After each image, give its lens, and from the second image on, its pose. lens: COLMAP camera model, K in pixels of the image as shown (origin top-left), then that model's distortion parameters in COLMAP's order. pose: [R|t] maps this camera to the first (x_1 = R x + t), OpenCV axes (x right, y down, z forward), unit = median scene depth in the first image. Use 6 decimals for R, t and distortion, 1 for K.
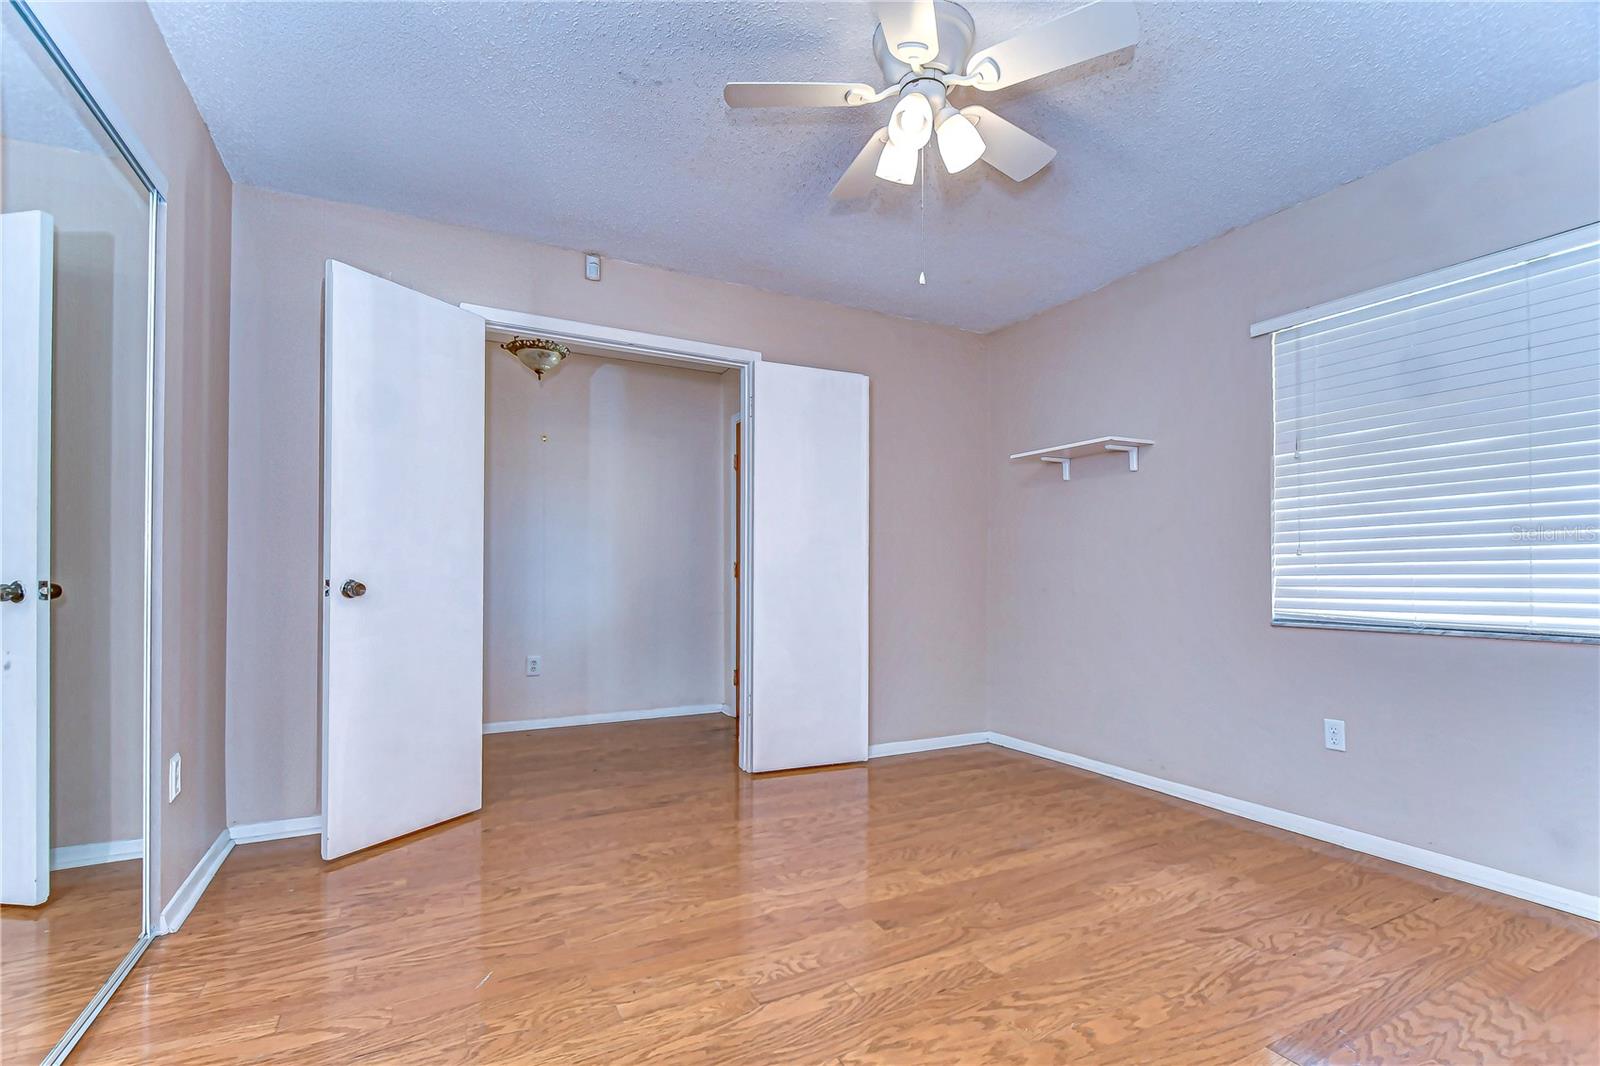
lens RADIAL K [[688.3, 0, 805.3], [0, 688.3, 570.4], [0, 0, 1]] dist [0.001945, -0.000316]
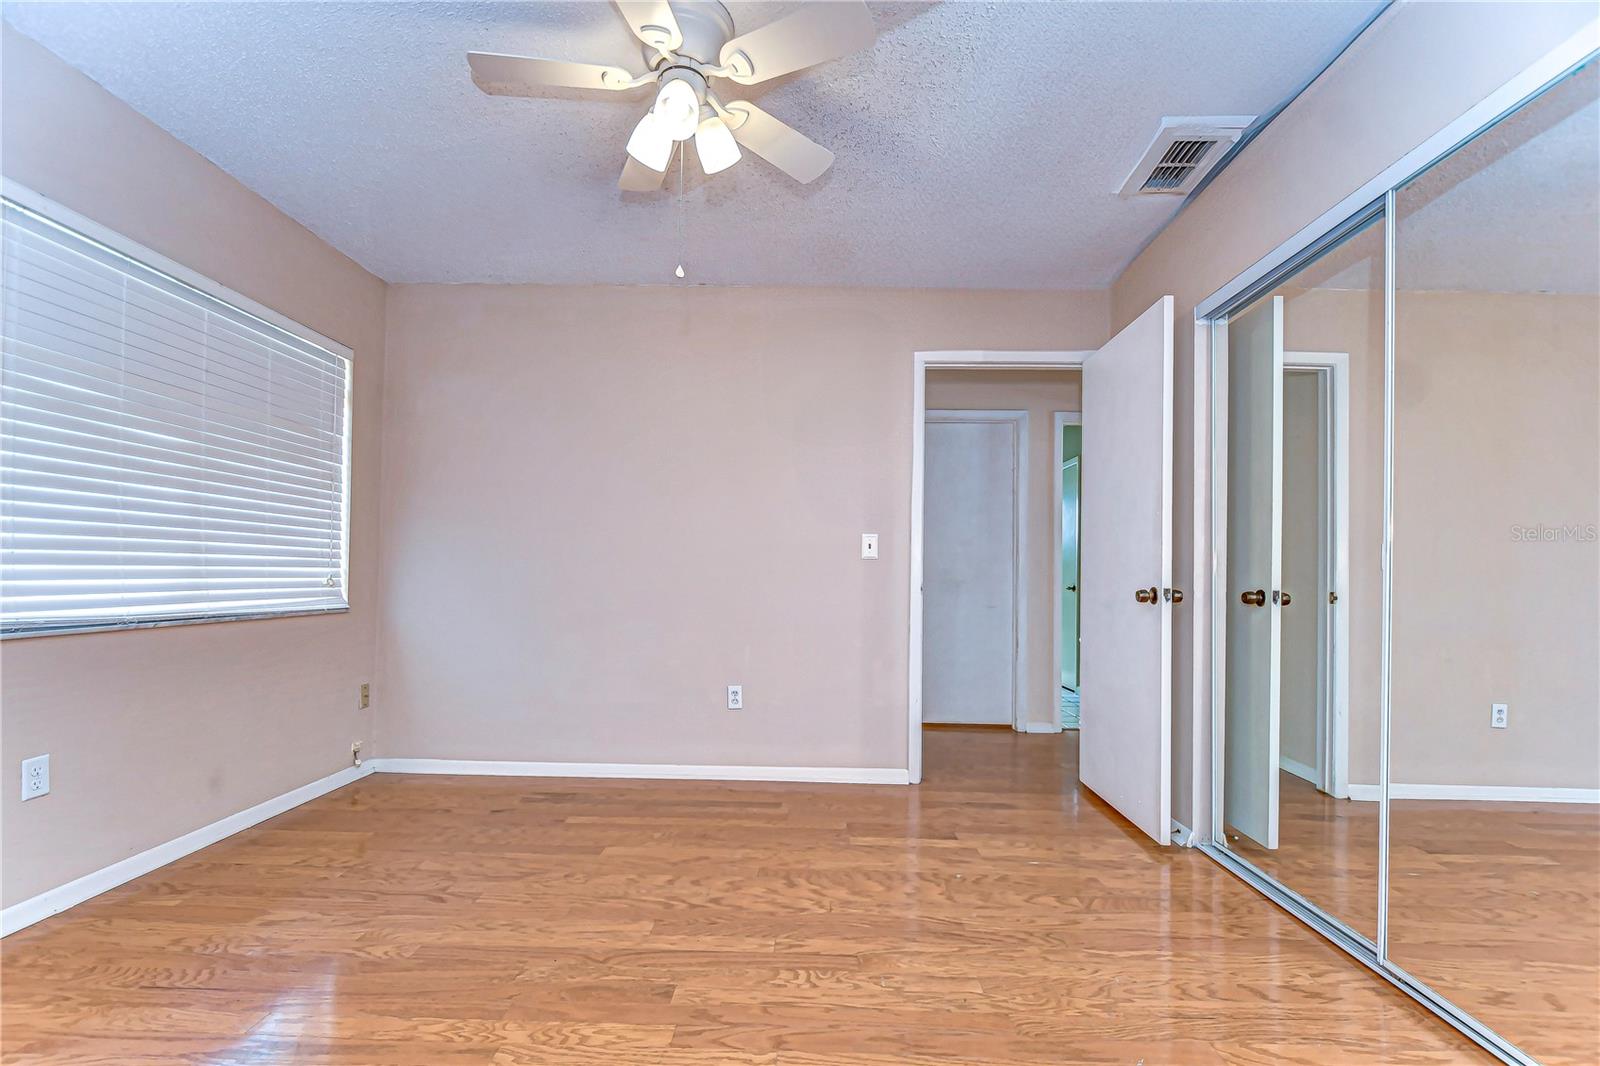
lens RADIAL K [[688.3, 0, 805.3], [0, 688.3, 570.4], [0, 0, 1]] dist [0.001945, -0.000316]
pose [[-0.869656, -0.010888, 0.493538, -0.493499], [-0.022371, 0.999599, -0.017367, 0.010709], [-0.493151, -0.026144, -0.869551, 1.851819]]
